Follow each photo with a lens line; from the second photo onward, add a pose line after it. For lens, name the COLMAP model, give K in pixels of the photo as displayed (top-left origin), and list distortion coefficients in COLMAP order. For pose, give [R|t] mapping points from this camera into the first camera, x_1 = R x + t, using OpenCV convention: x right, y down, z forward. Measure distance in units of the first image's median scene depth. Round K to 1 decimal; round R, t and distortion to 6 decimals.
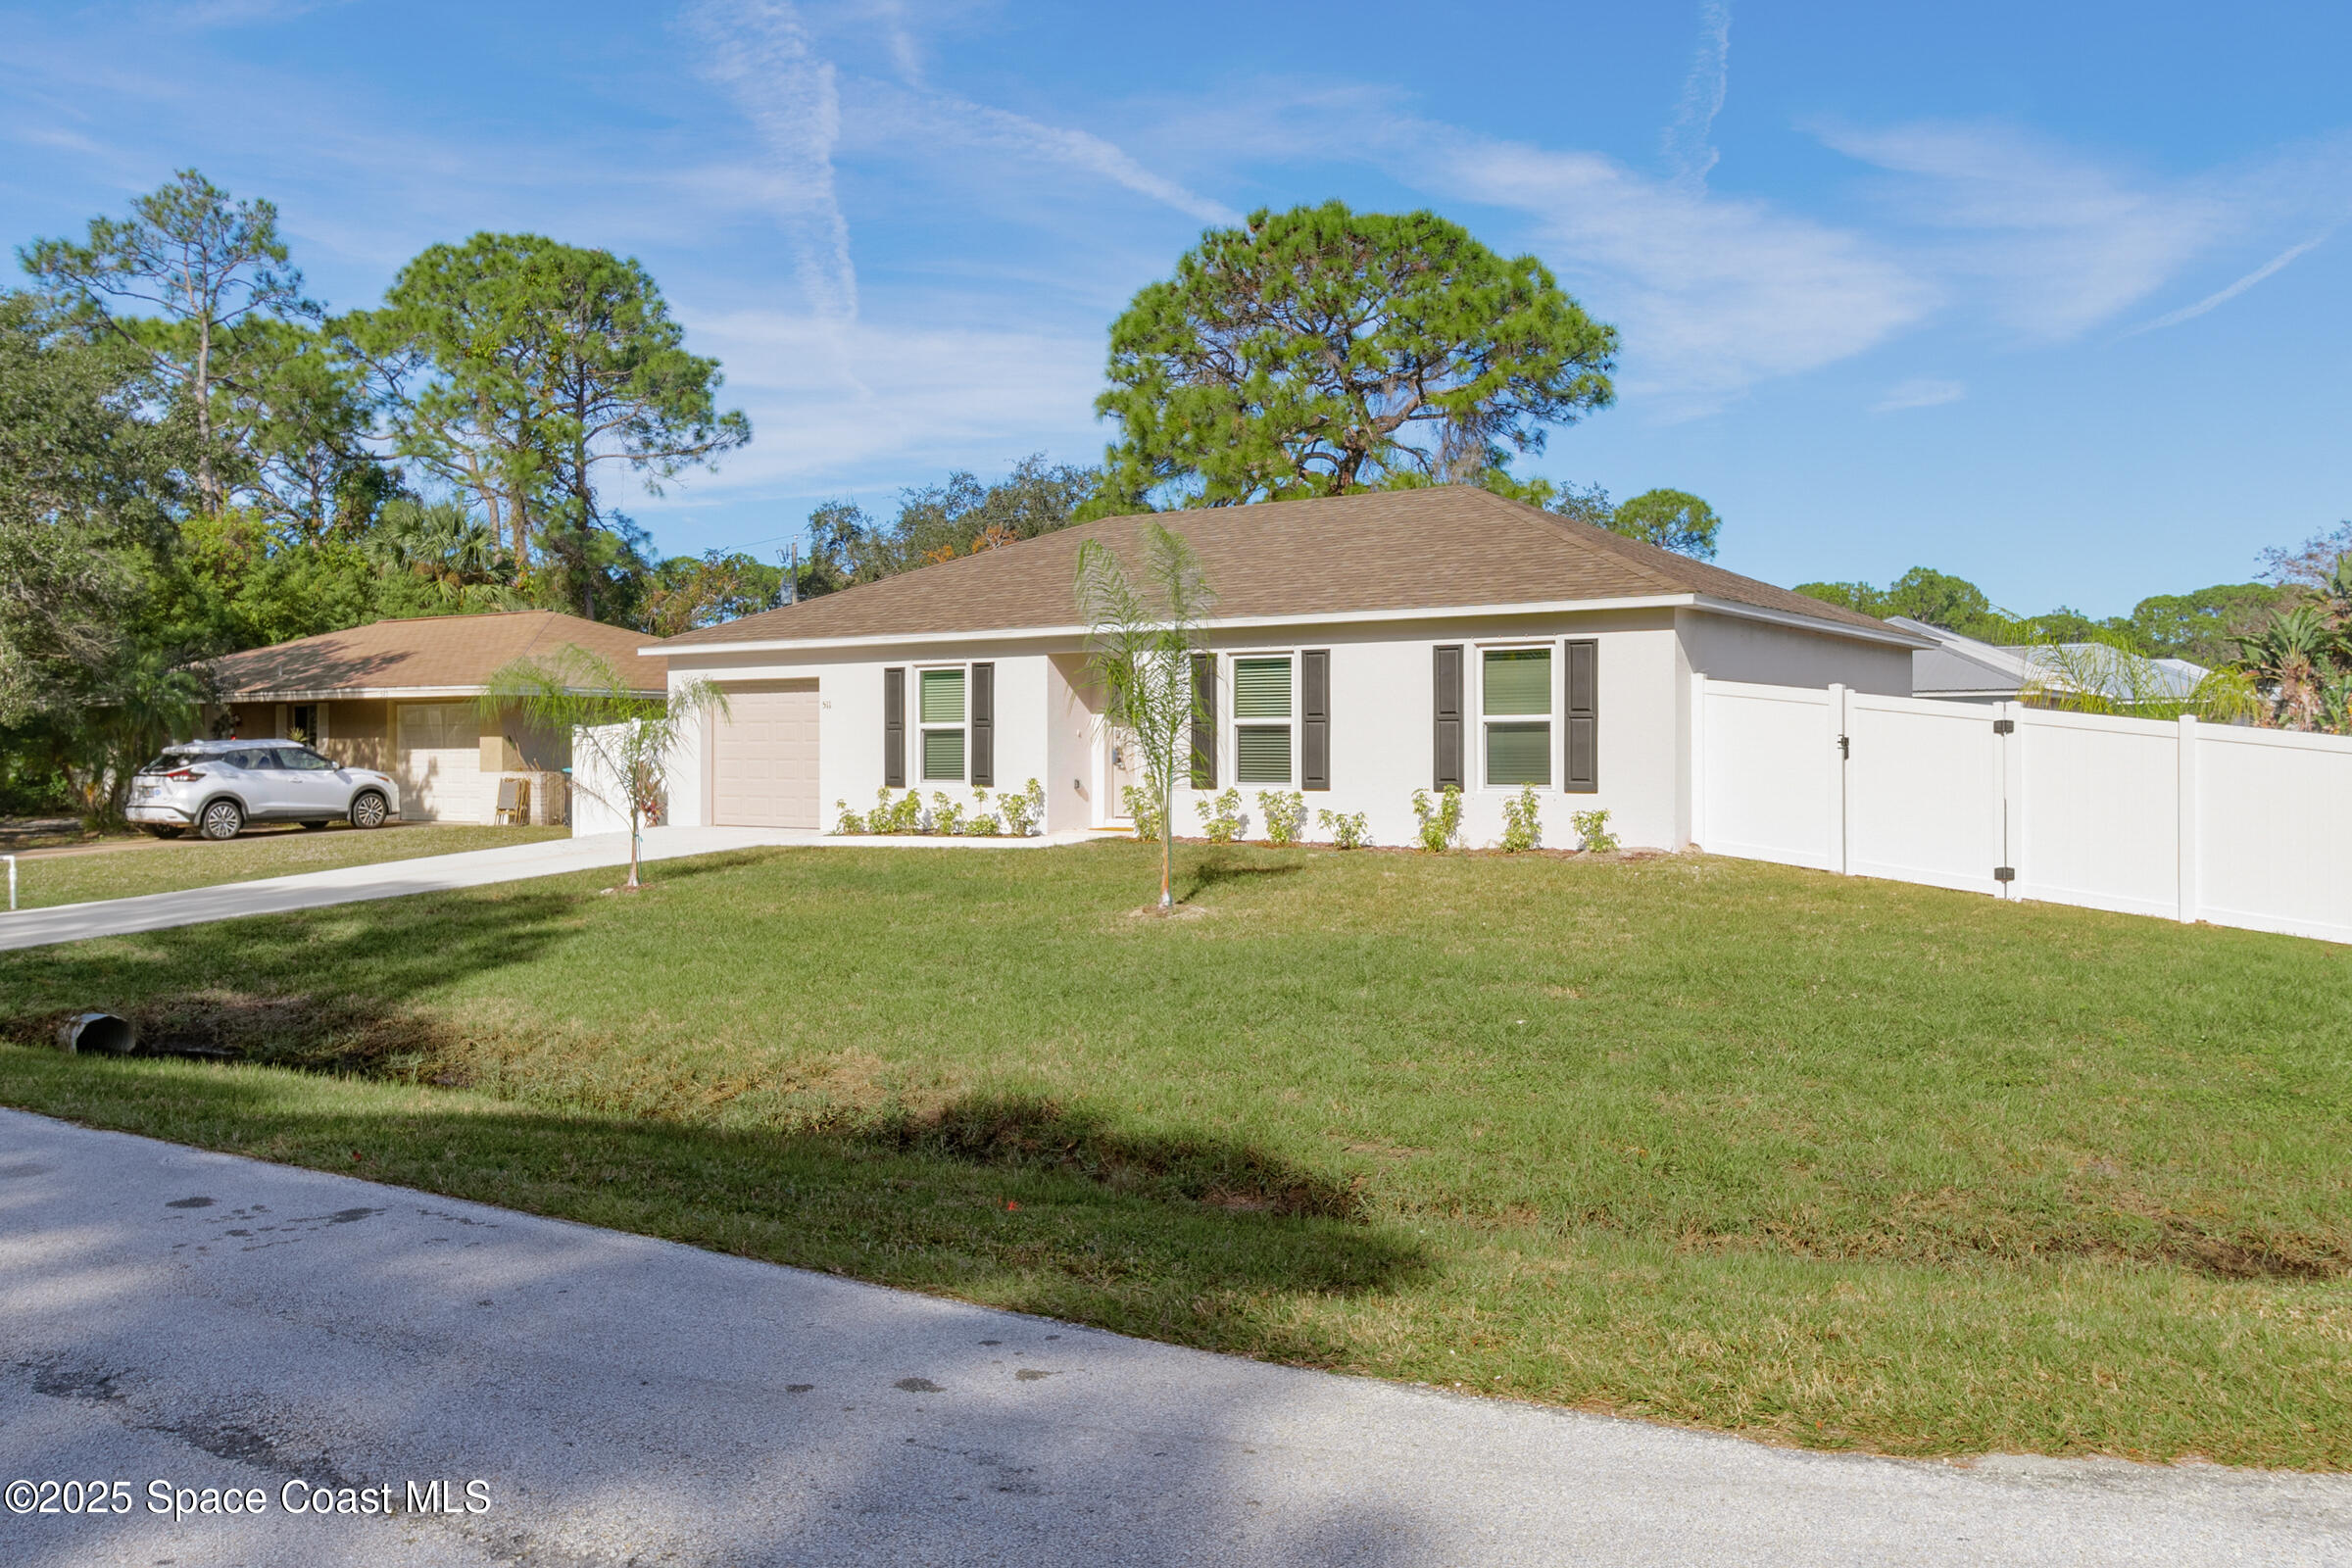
lens RADIAL K [[2315.8, 0, 1181.9], [0, 2315.8, 779.8], [0, 0, 1]] dist [0.015849, 0.000000]
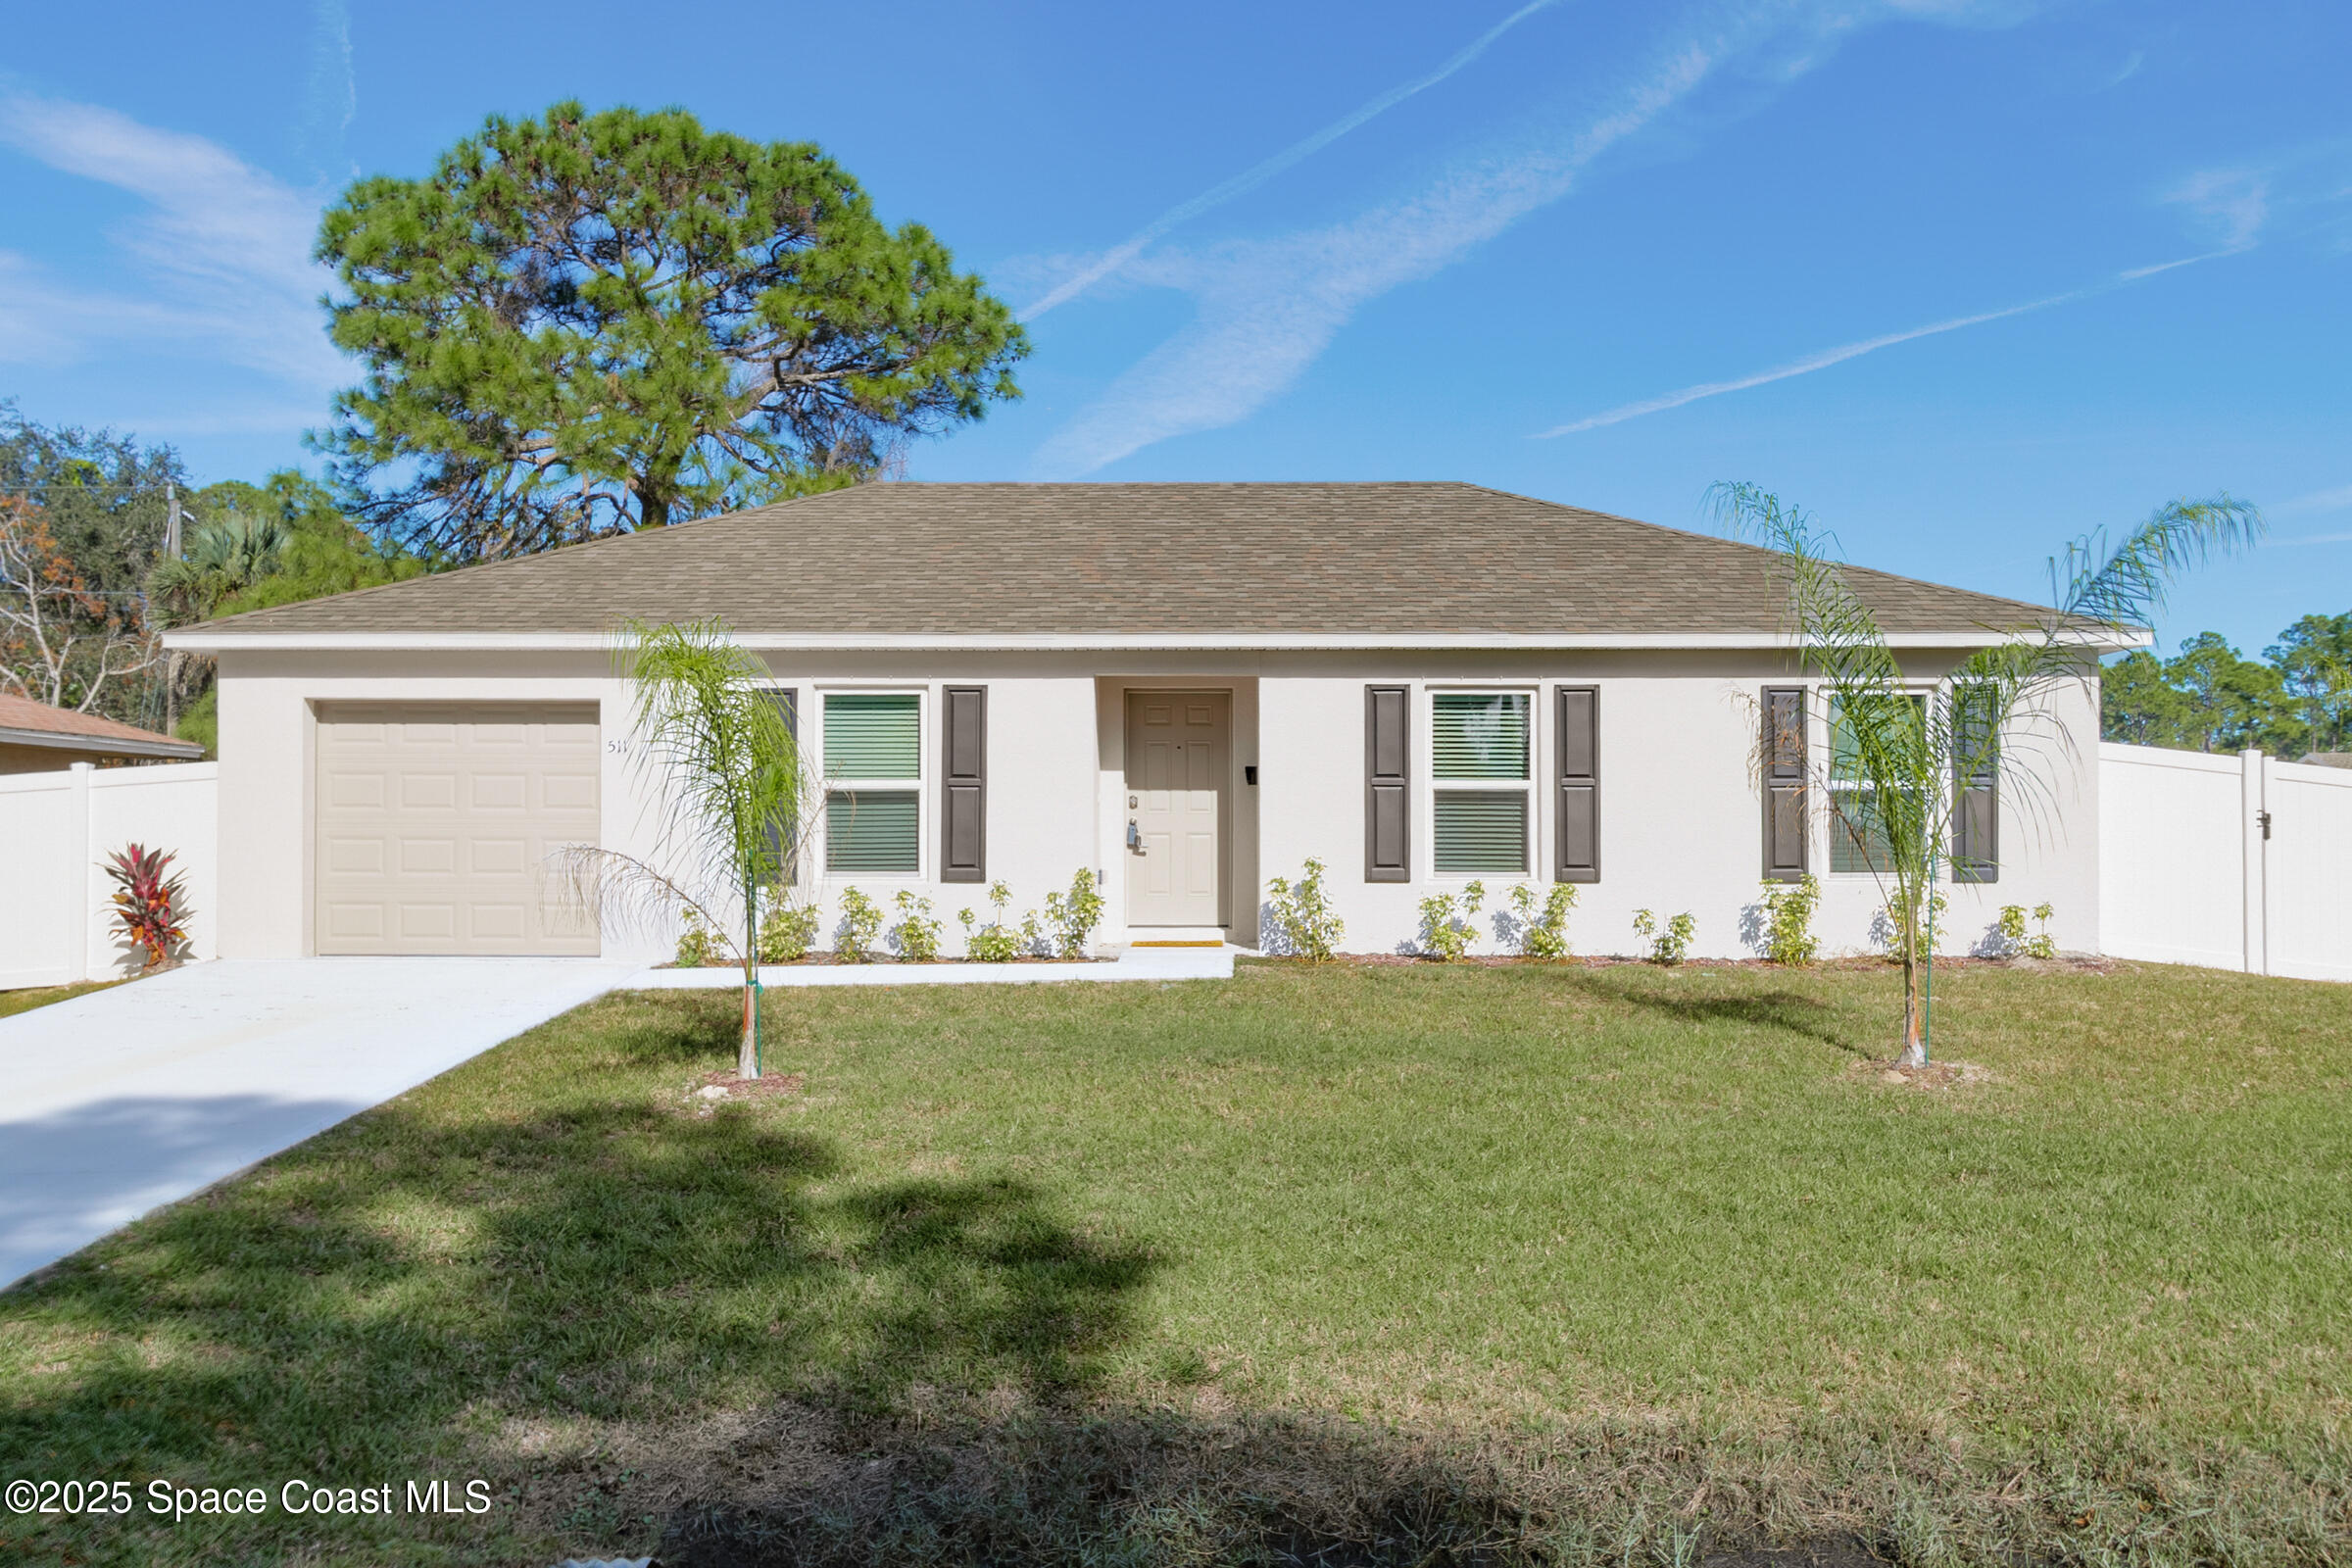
lens RADIAL K [[2315.8, 0, 1181.9], [0, 2315.8, 863.3], [0, 0, 1]] dist [0.015849, 0.000000]
pose [[0.775555, -0.005752, 0.631253, -0.420072], [0.004770, 0.999983, 0.003250, -0.003726], [-0.631262, 0.000491, 0.775570, 0.449985]]
